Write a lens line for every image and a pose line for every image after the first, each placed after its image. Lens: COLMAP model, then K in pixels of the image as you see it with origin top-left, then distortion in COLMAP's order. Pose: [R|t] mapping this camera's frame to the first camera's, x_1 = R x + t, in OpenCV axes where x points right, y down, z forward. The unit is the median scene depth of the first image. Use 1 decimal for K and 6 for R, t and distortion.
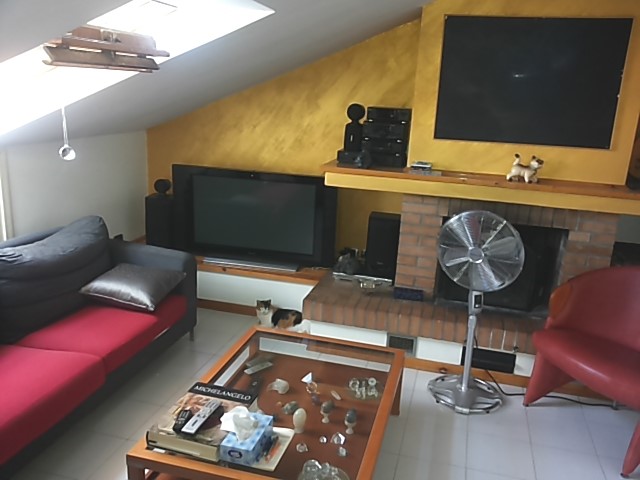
lens RADIAL K [[531.5, 0, 320.0], [0, 531.5, 240.0], [0, 0, 1]] dist [0.001520, -0.002935]
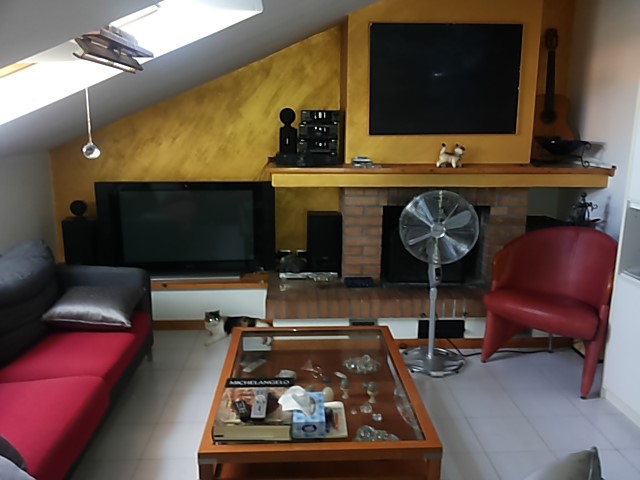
lens RADIAL K [[531.5, 0, 320.0], [0, 531.5, 240.0], [0, 0, 1]] dist [0.001520, -0.002935]
pose [[0.957236, -0.109101, 0.267947, -0.204975], [0.119638, 0.992545, -0.023268, 0.037138], [-0.263411, 0.054330, 0.963153, -0.008145]]
